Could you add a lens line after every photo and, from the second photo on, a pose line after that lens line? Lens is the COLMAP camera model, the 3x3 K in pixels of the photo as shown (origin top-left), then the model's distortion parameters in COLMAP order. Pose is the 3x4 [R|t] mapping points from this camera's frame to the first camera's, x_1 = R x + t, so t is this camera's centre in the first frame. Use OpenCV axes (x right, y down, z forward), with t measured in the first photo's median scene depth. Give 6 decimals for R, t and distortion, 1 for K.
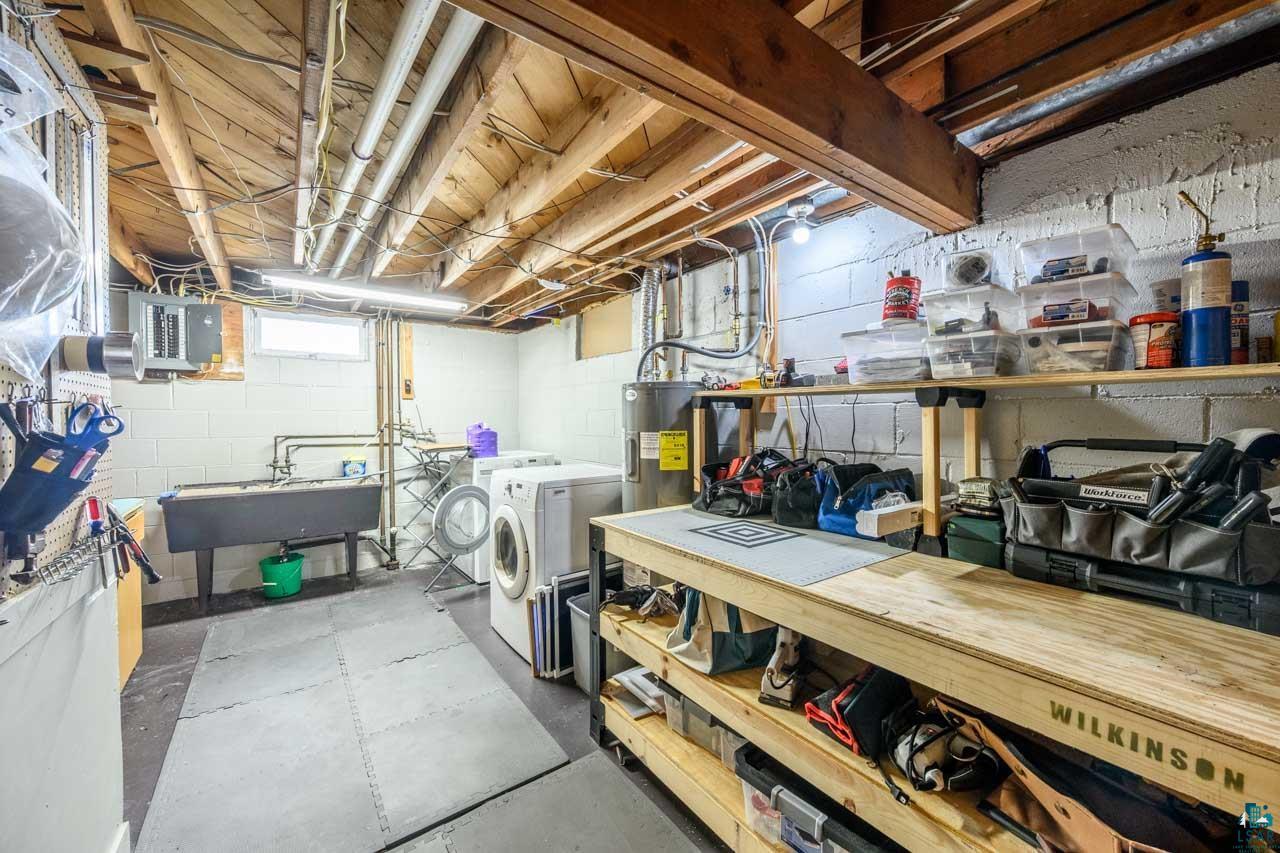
lens RADIAL K [[498.8, 0, 640.0], [0, 498.8, 423.2], [0, 0, 1]] dist [0.001706, -0.000629]
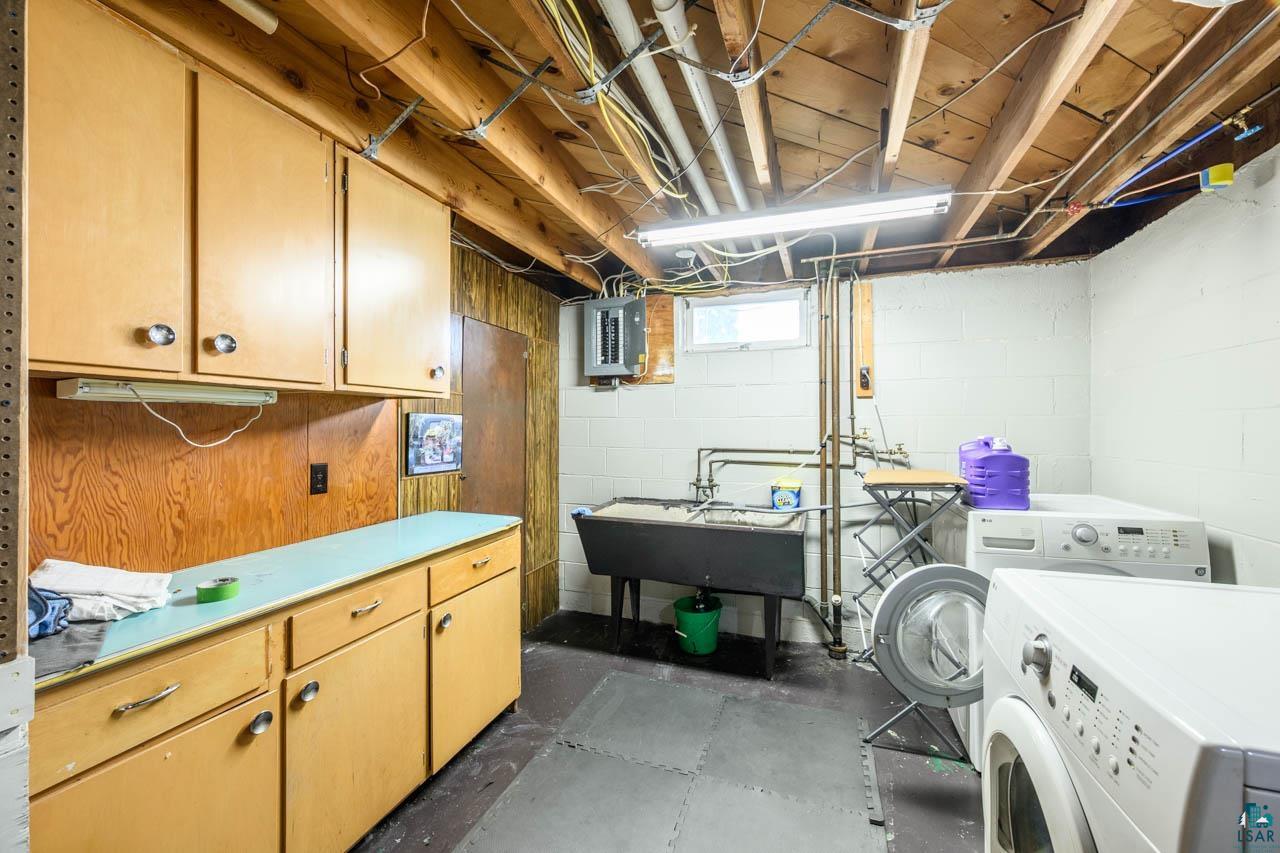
lens RADIAL K [[498.8, 0, 639.8], [0, 498.8, 425.3], [0, 0, 1]] dist [0.001706, -0.000629]
pose [[0.560426, 0.000461, -0.828205, -0.103325], [-0.009531, 0.999937, -0.005892, -0.006099], [0.828150, 0.011196, 0.560395, 0.437776]]
